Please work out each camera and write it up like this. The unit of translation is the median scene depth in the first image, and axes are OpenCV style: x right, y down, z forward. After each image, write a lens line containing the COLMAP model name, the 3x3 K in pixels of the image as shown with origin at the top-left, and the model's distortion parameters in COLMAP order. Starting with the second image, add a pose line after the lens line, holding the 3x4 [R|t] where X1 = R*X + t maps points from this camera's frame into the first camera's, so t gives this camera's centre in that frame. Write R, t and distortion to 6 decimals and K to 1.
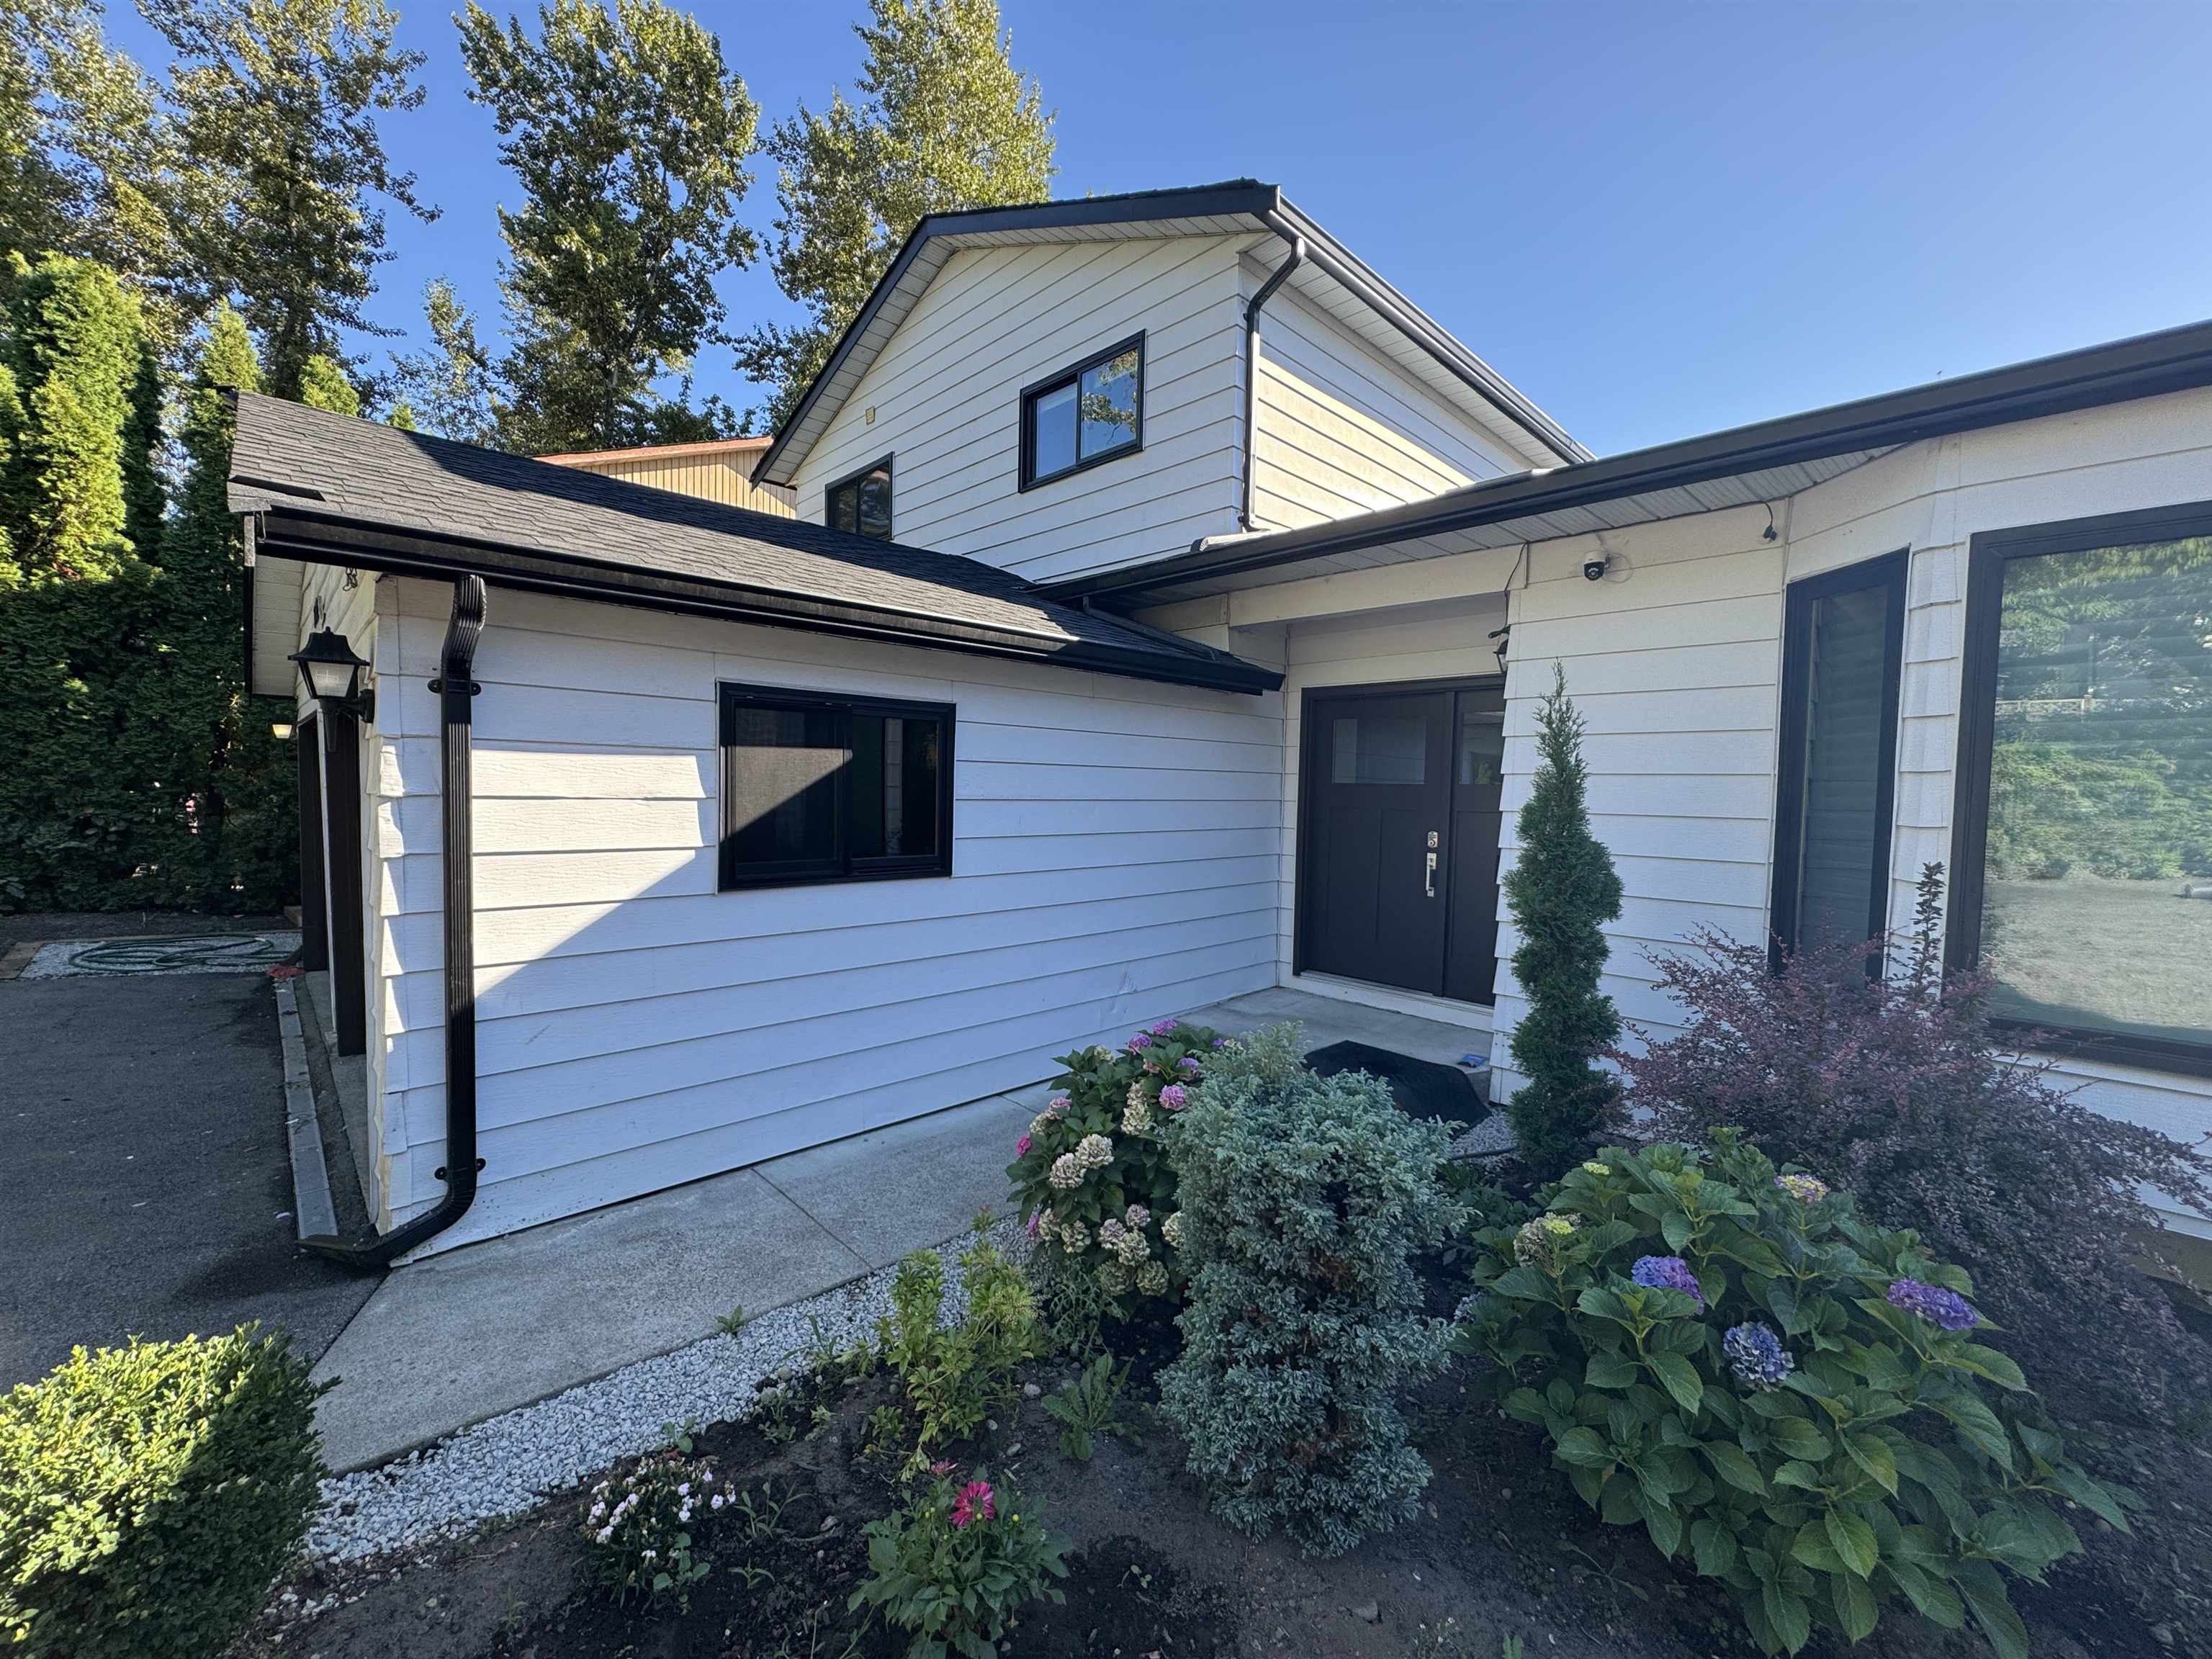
lens RADIAL K [[884.8, 0, 1109.1], [0, 884.8, 825.0], [0, 0, 1]] dist [-0.004842, 0.000646]
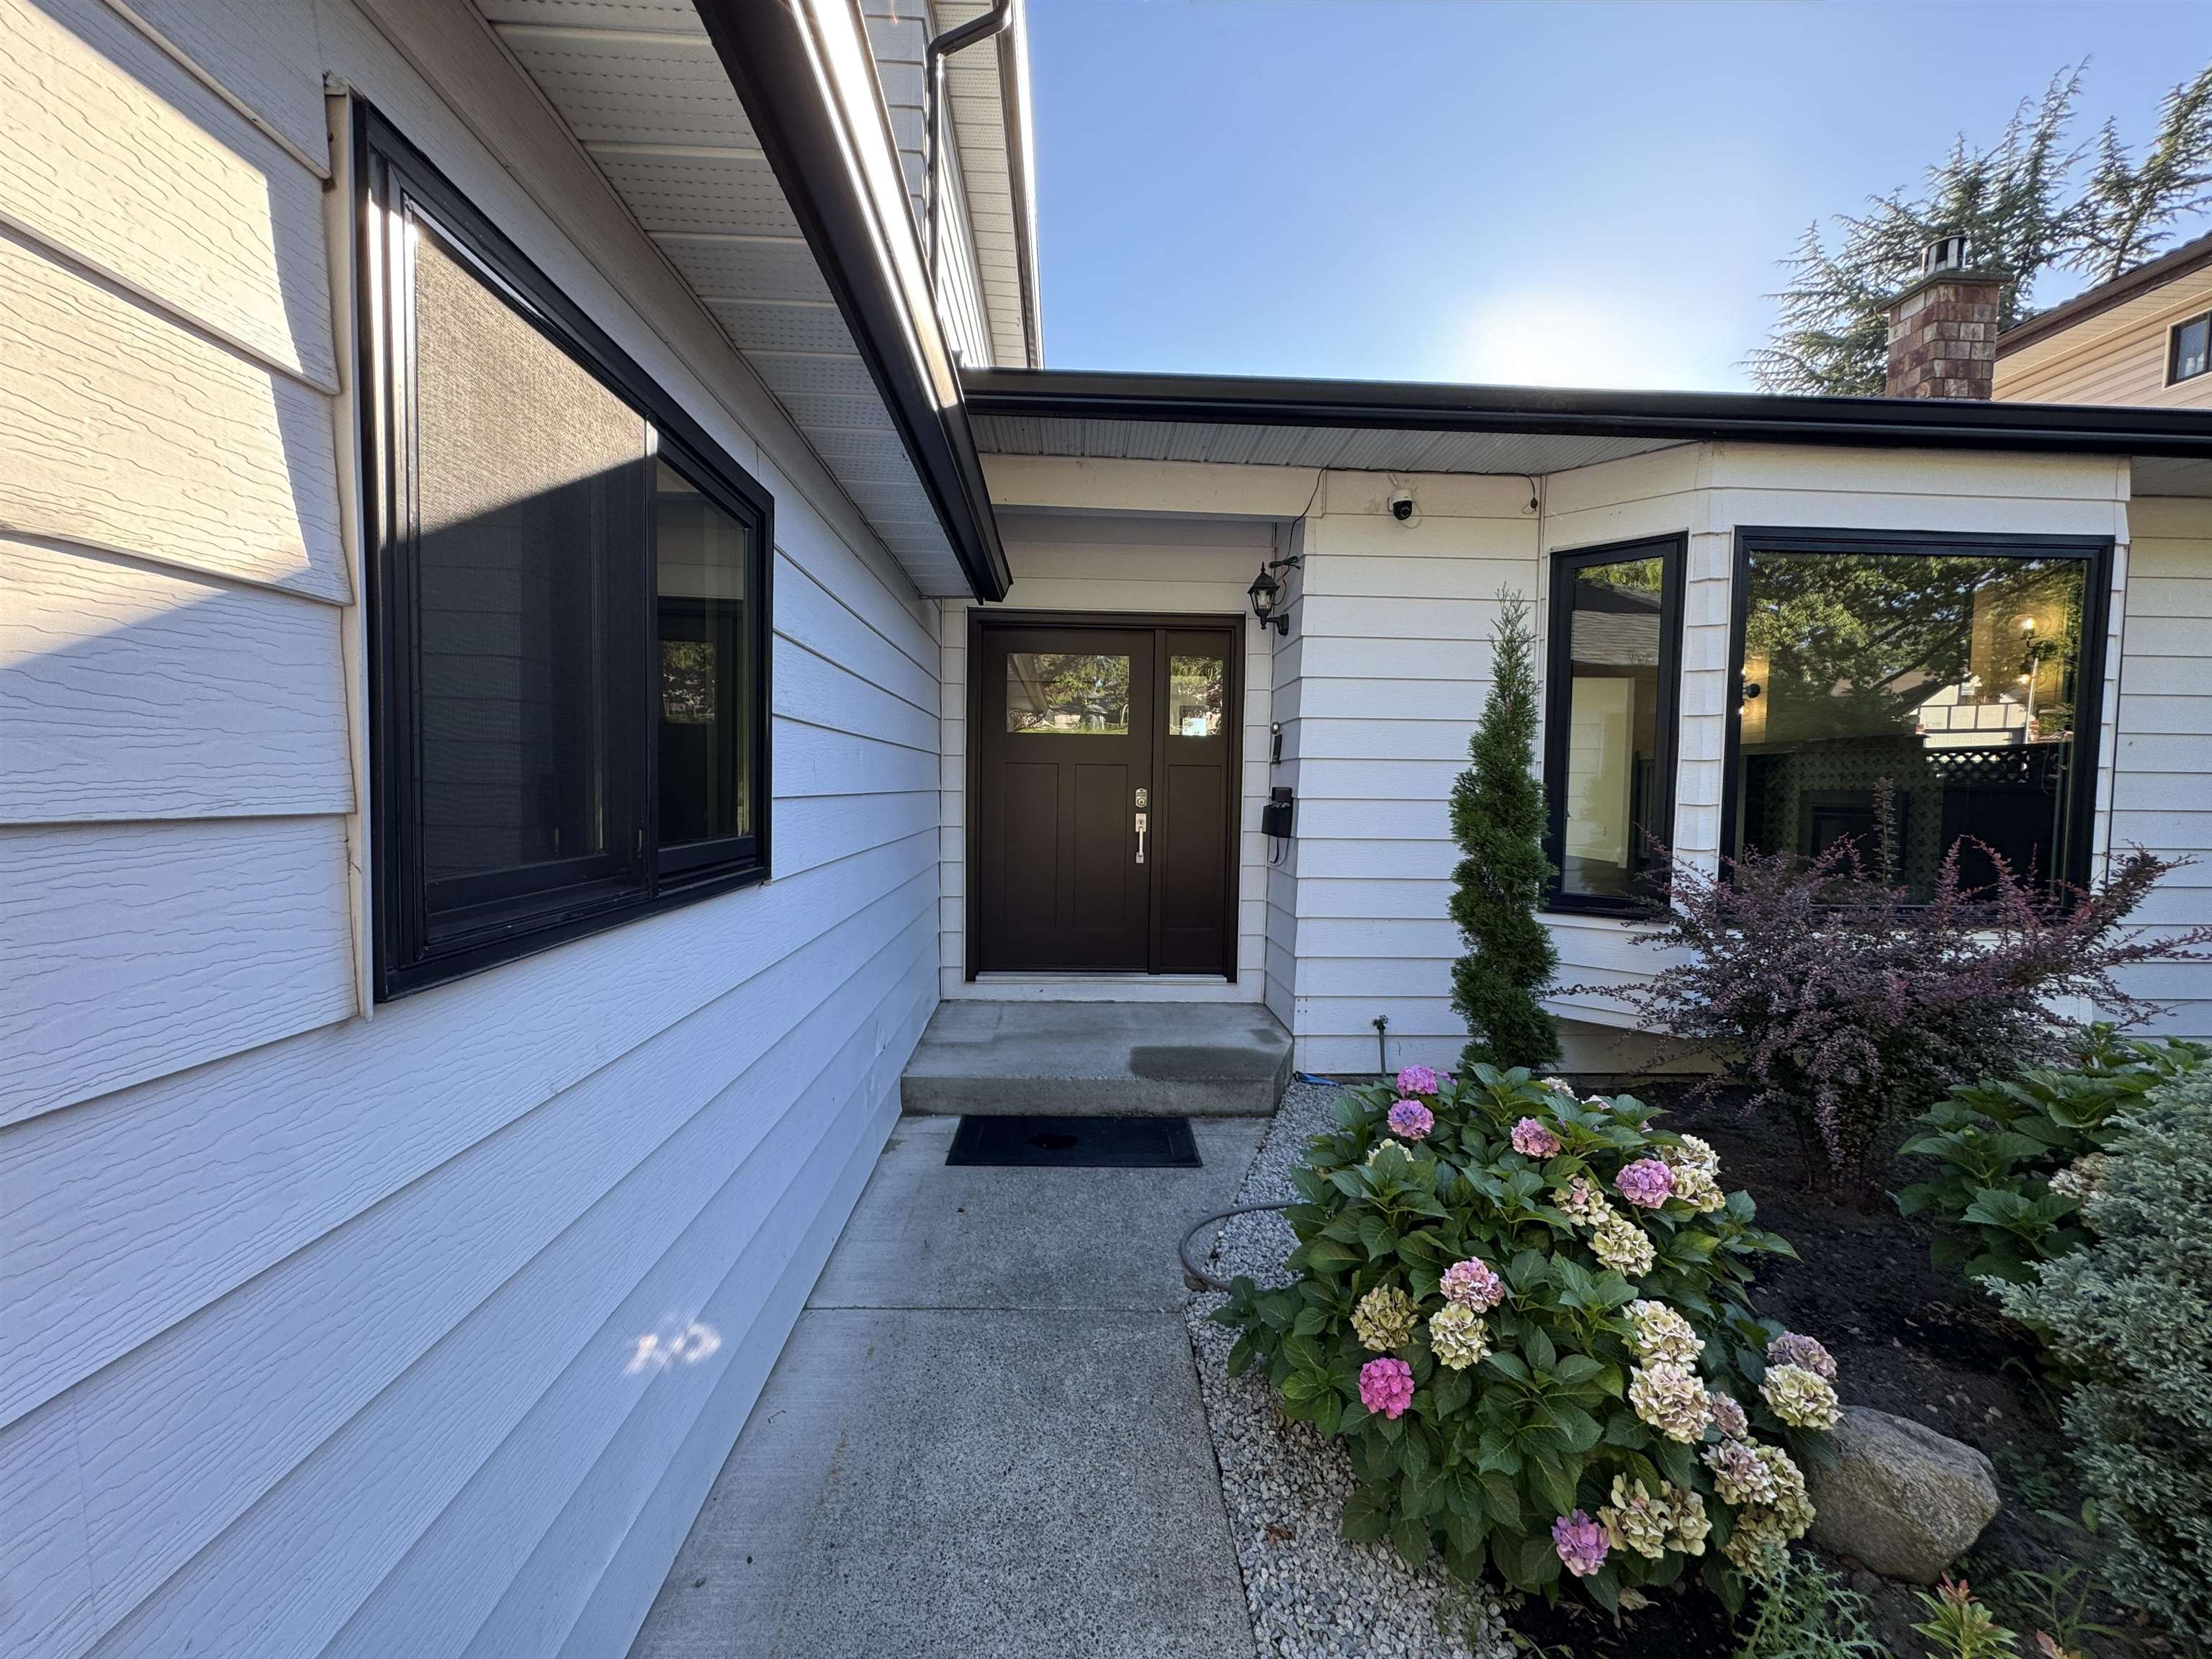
lens RADIAL K [[884.8, 0, 1097.4], [0, 884.8, 824.0], [0, 0, 1]] dist [-0.004842, 0.000646]
pose [[0.670351, -0.045781, 0.740631, -0.313576], [0.033781, 0.998943, 0.031172, 0.013366], [-0.741275, 0.004123, 0.671188, 0.444890]]
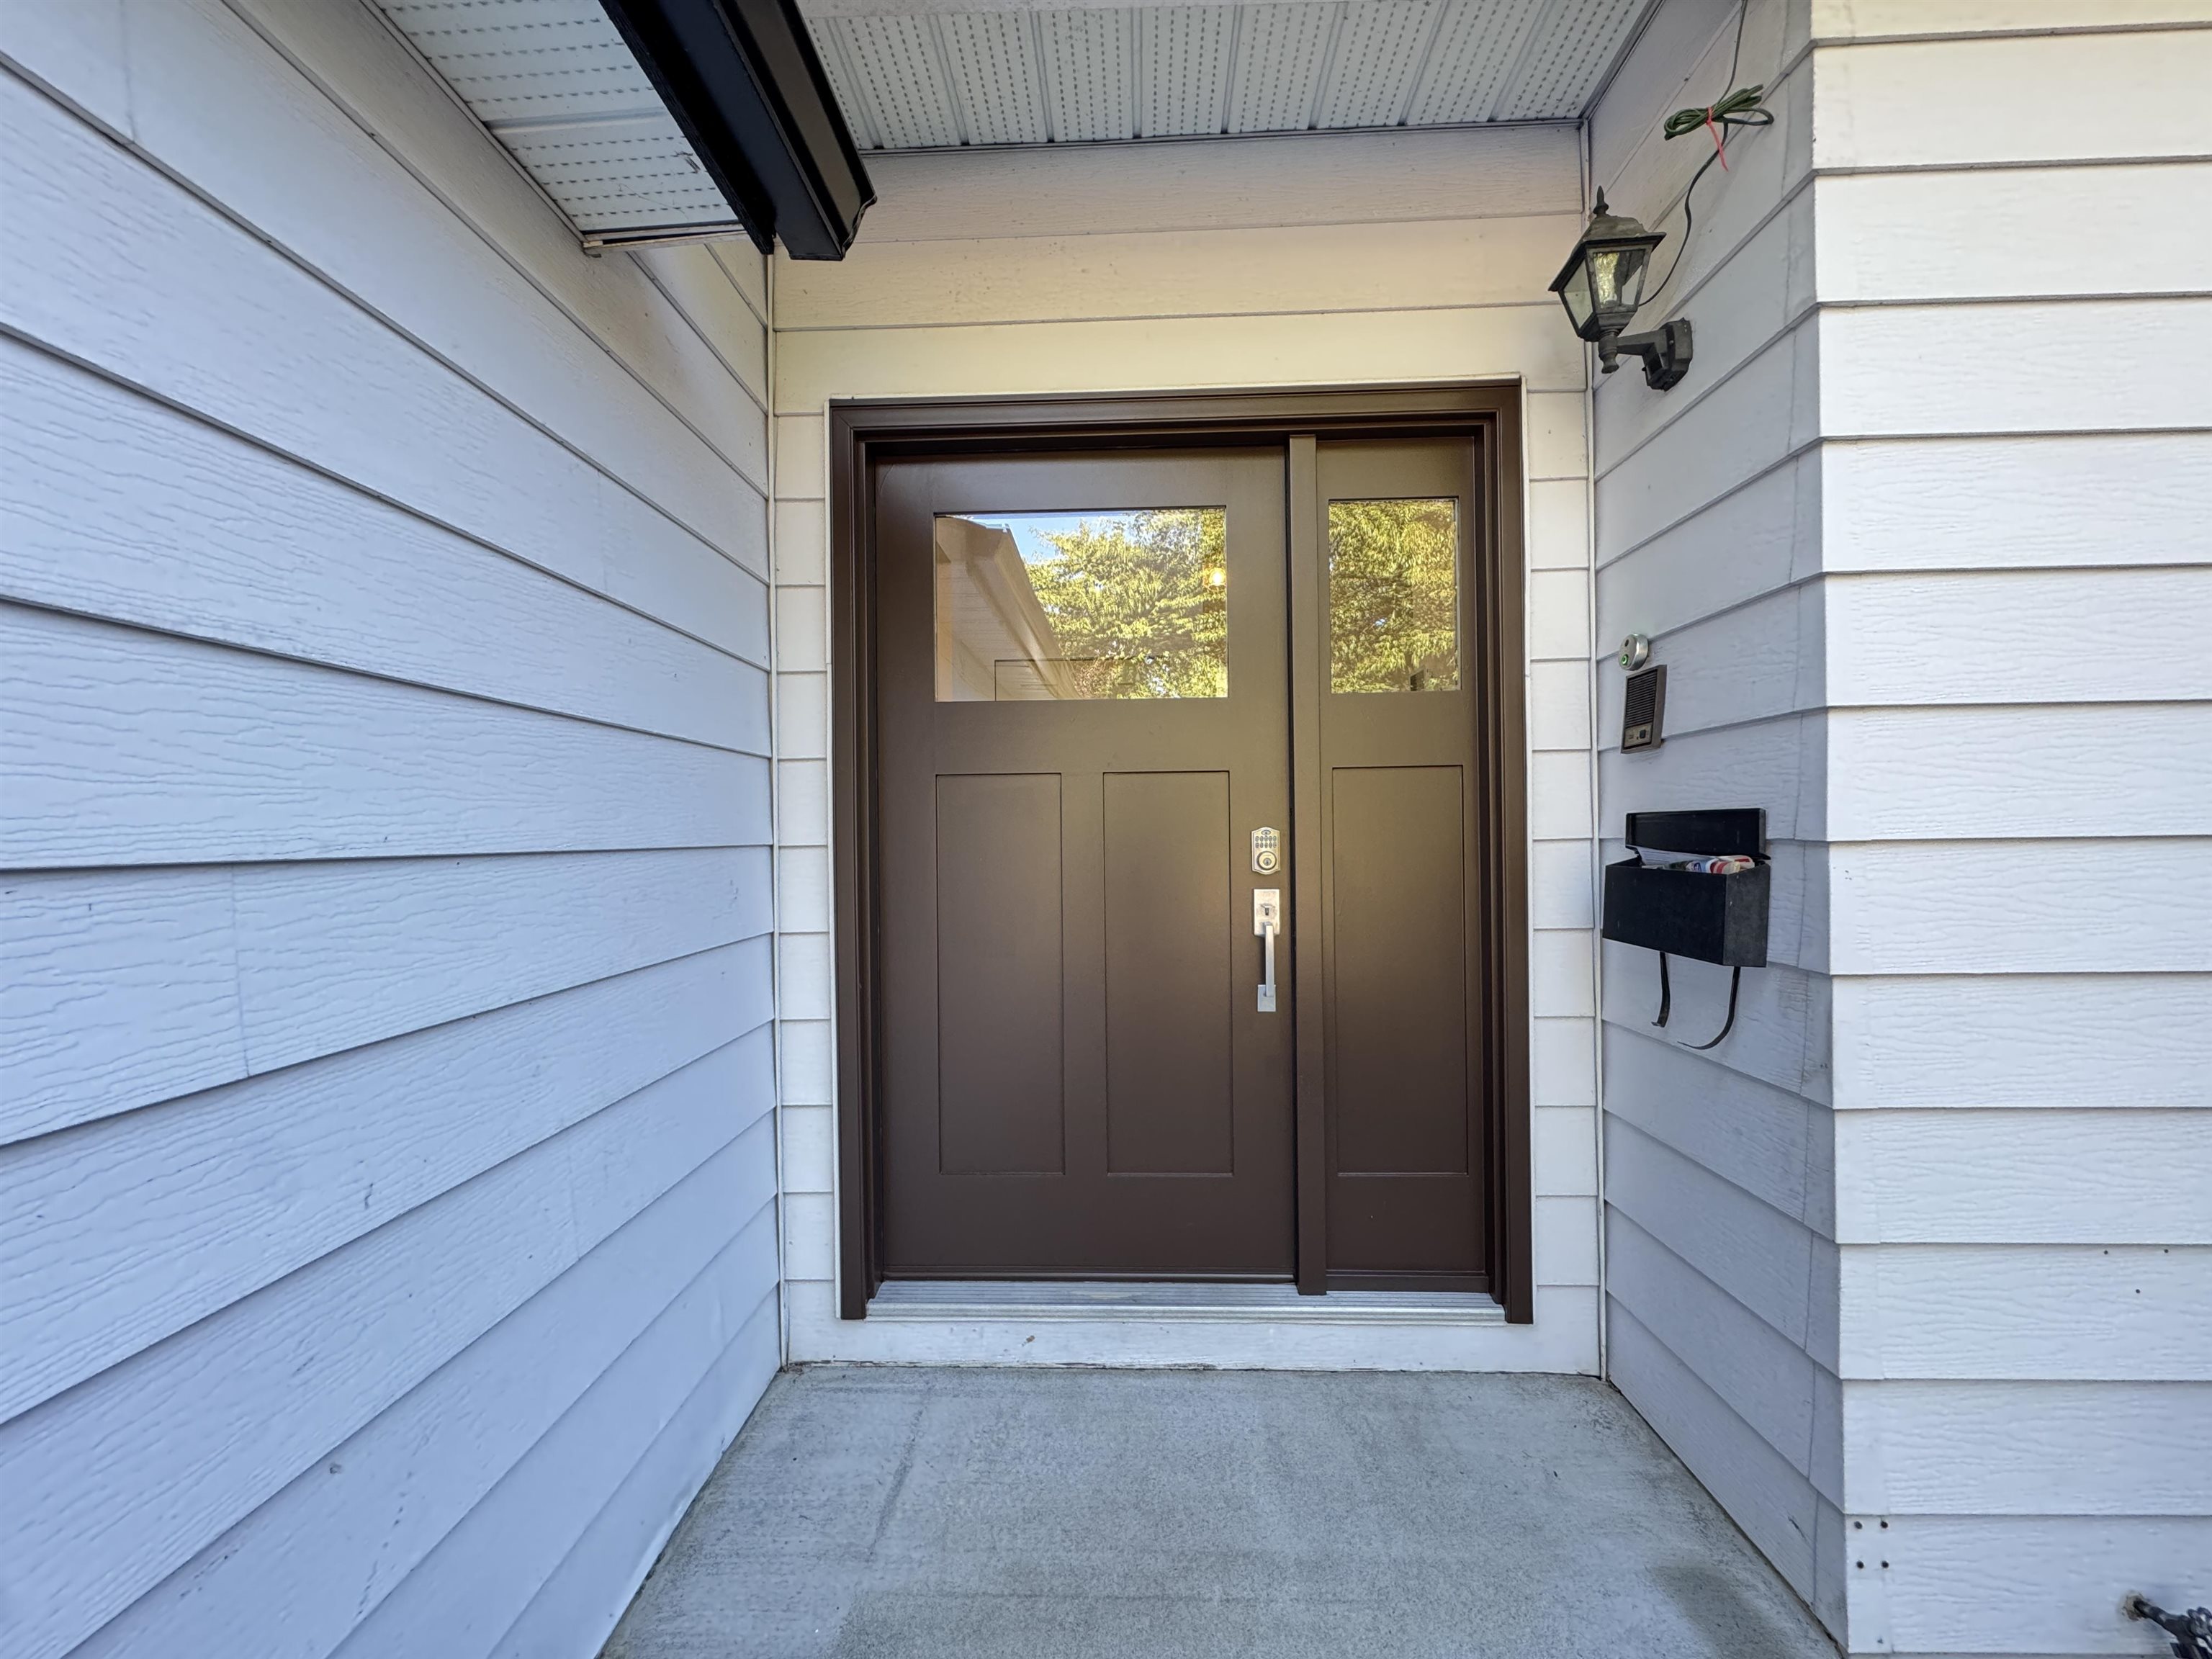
lens RADIAL K [[884.8, 0, 1107.1], [0, 884.8, 842.6], [0, 0, 1]] dist [-0.004842, 0.000646]
pose [[0.720801, -0.030976, 0.692449, 0.073242], [0.059106, 0.998109, -0.016877, 0.015235], [-0.690617, 0.053093, 0.721269, 0.788154]]
